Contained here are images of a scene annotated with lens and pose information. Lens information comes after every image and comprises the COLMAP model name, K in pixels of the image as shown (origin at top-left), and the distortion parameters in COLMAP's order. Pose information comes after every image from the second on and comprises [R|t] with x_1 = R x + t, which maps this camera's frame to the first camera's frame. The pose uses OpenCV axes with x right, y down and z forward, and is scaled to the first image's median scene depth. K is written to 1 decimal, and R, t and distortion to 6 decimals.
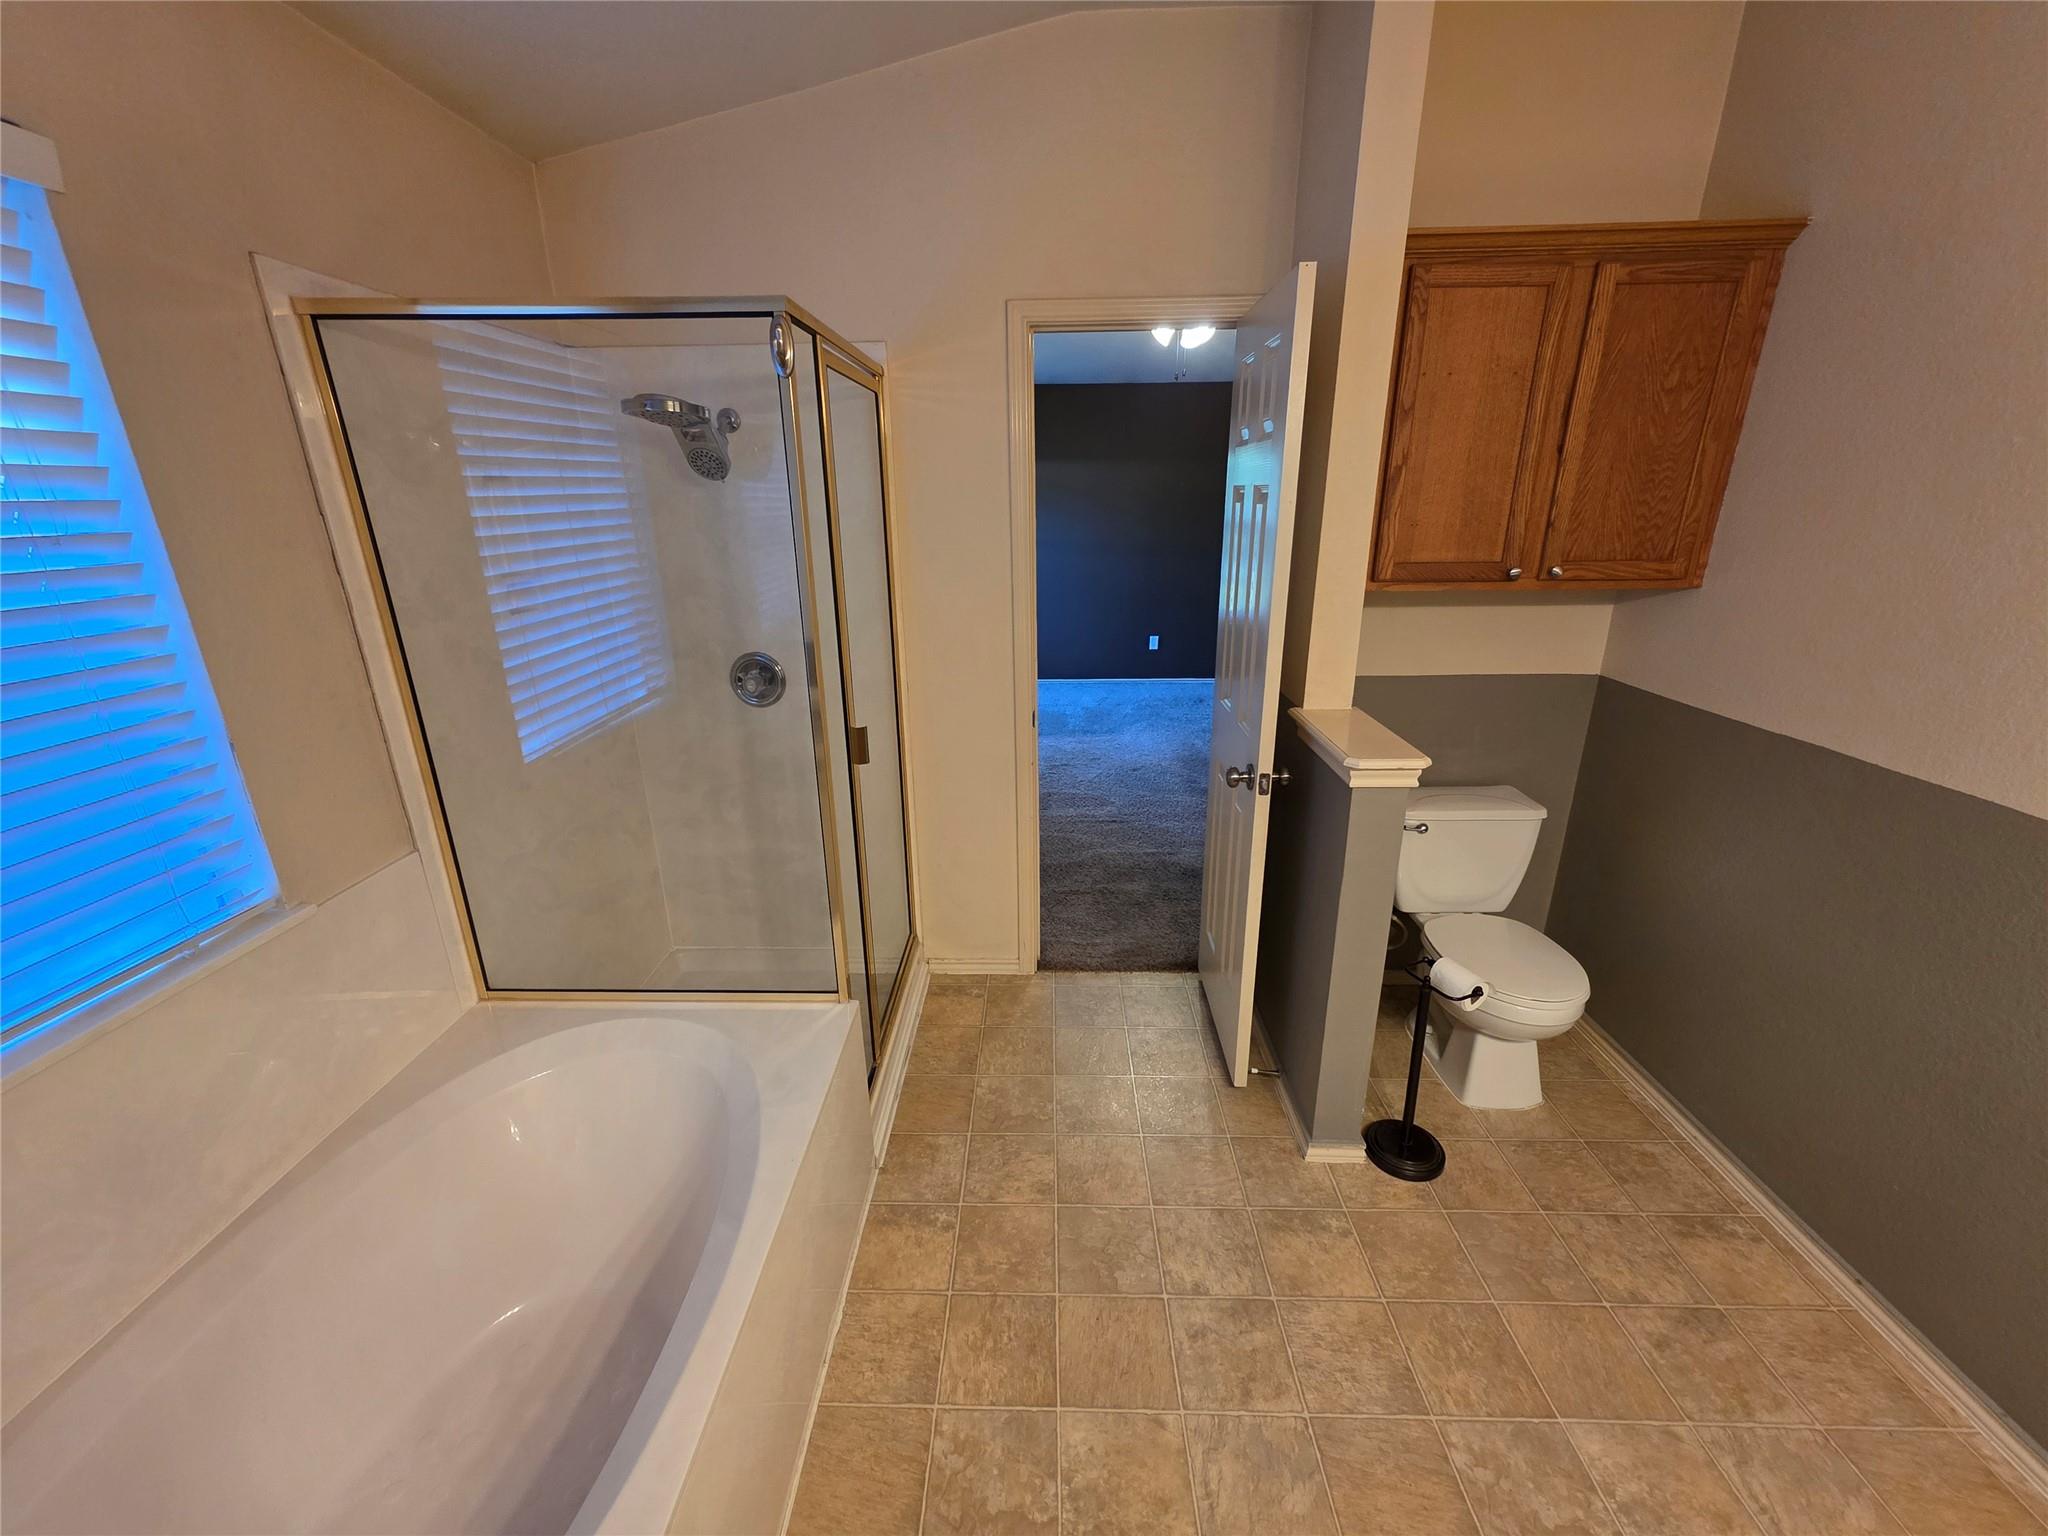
lens RADIAL K [[811.1, 0, 1025.9], [0, 811.1, 765.2], [0, 0, 1]] dist [0.002910, 0.000344]
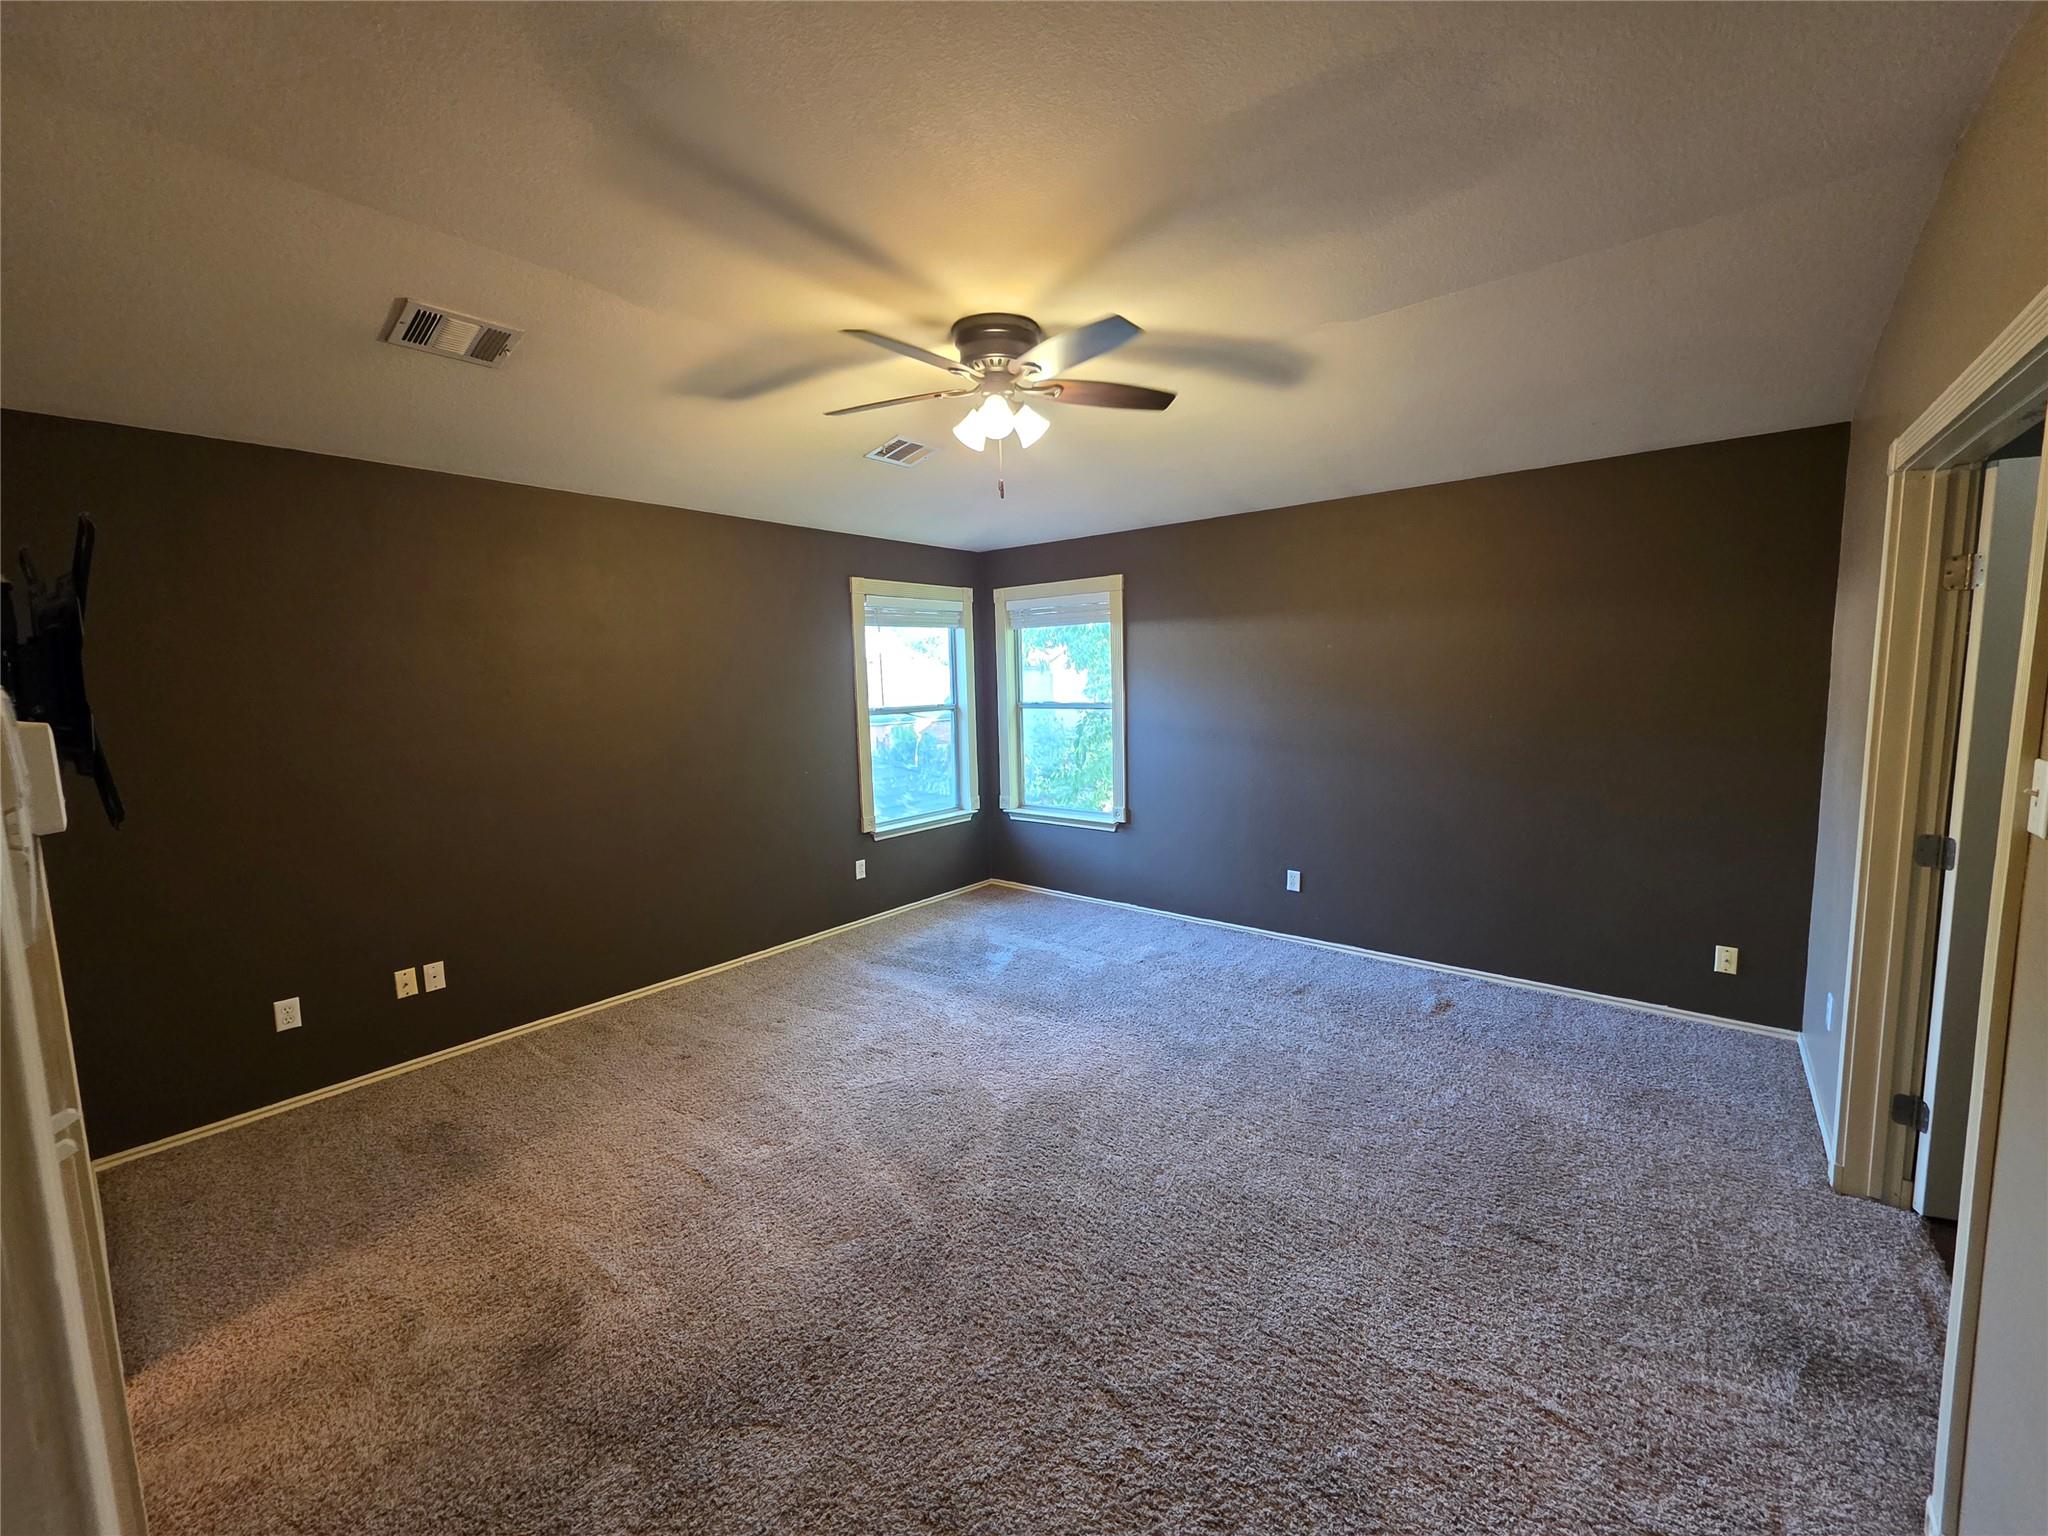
lens RADIAL K [[811.1, 0, 1025.9], [0, 811.1, 765.2], [0, 0, 1]] dist [0.002910, 0.000344]
pose [[0.788133, 0.061327, -0.612442, 0.493546], [-0.181952, 0.973767, -0.136641, -0.147607], [0.587997, 0.219126, 0.778616, 0.455637]]
